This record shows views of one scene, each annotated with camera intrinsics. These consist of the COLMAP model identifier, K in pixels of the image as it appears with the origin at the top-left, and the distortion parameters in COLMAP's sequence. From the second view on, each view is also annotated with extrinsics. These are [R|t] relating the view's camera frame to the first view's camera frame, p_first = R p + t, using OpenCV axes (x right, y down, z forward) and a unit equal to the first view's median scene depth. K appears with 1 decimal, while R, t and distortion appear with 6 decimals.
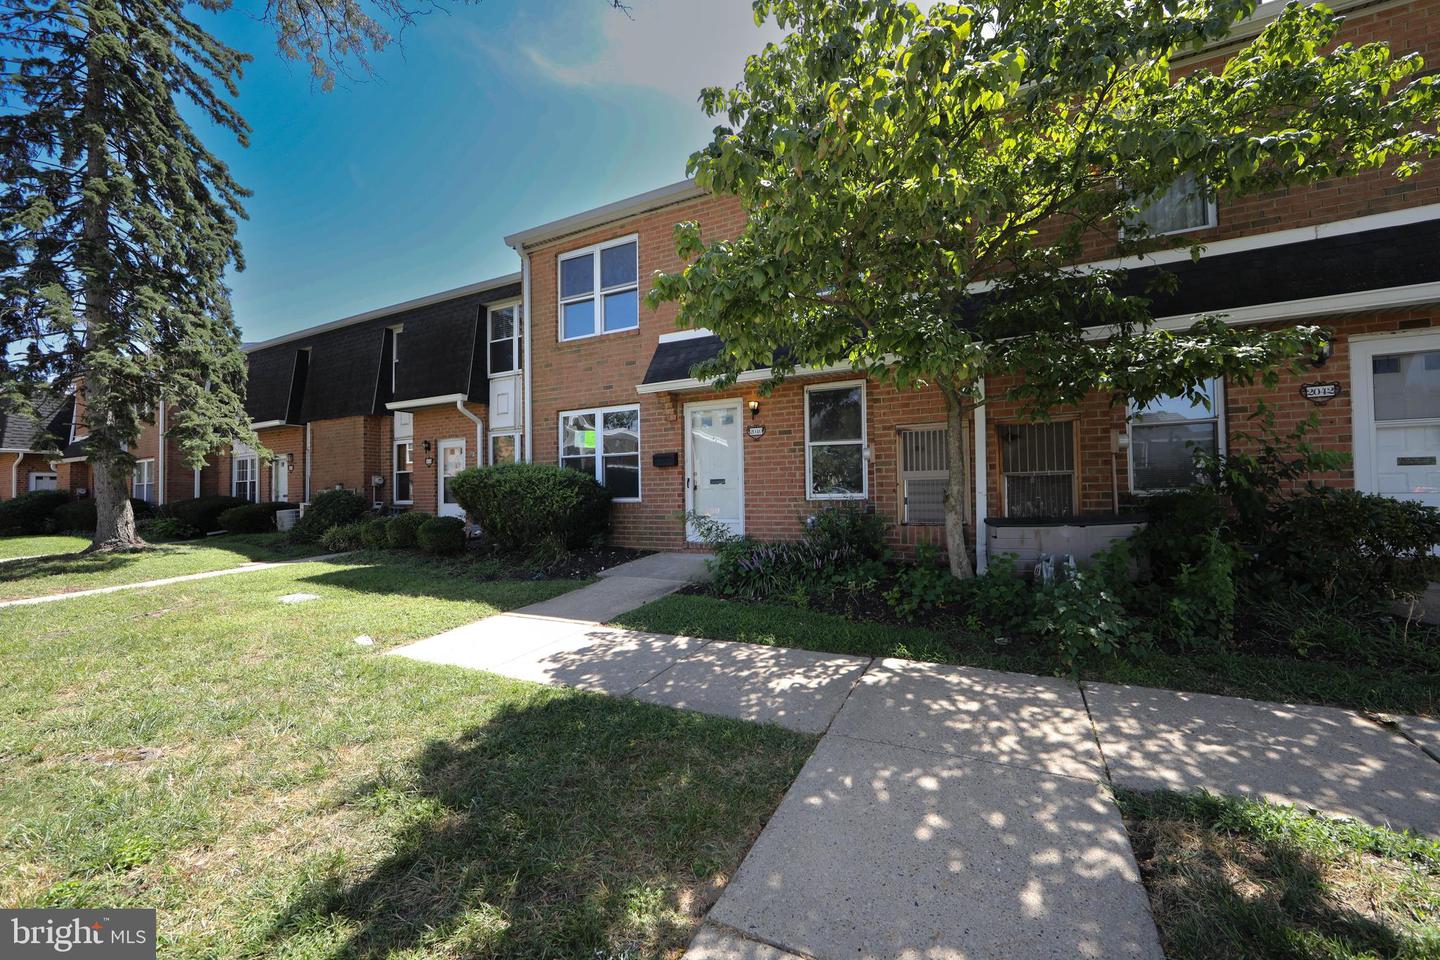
lens RADIAL K [[564.0, 0, 726.9], [0, 564.0, 477.9], [0, 0, 1]] dist [-0.002563, -0.000123]
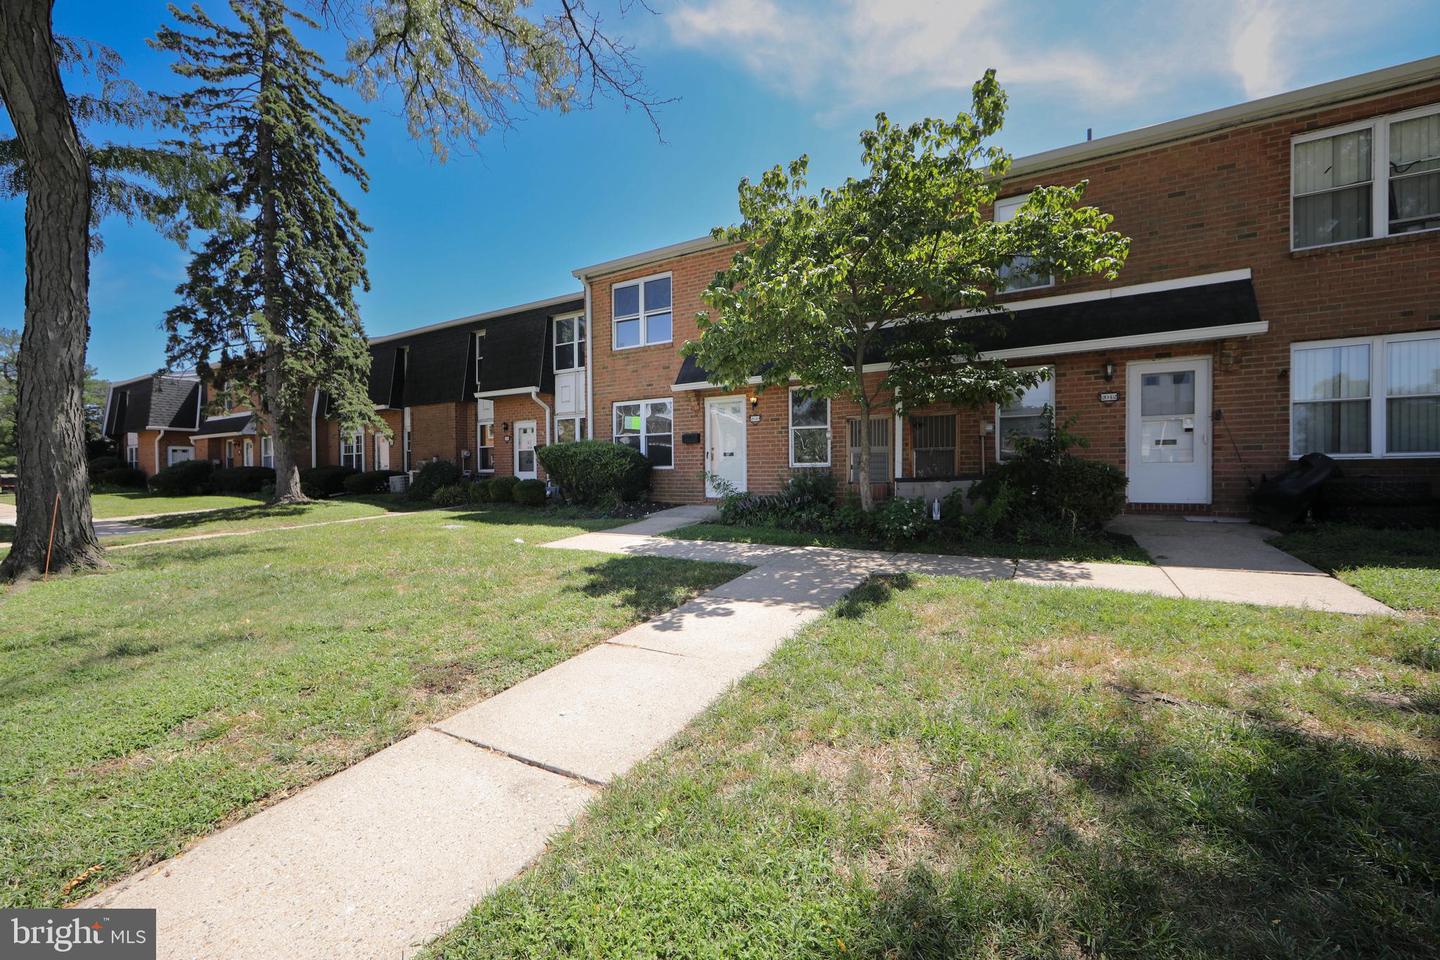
lens RADIAL K [[564.0, 0, 726.9], [0, 564.0, 477.9], [0, 0, 1]] dist [-0.002563, -0.000123]
pose [[0.998802, 0.008582, -0.048173, 0.040836], [-0.006737, 0.999242, 0.038328, 0.009644], [0.048466, -0.037958, 0.998103, -0.339041]]
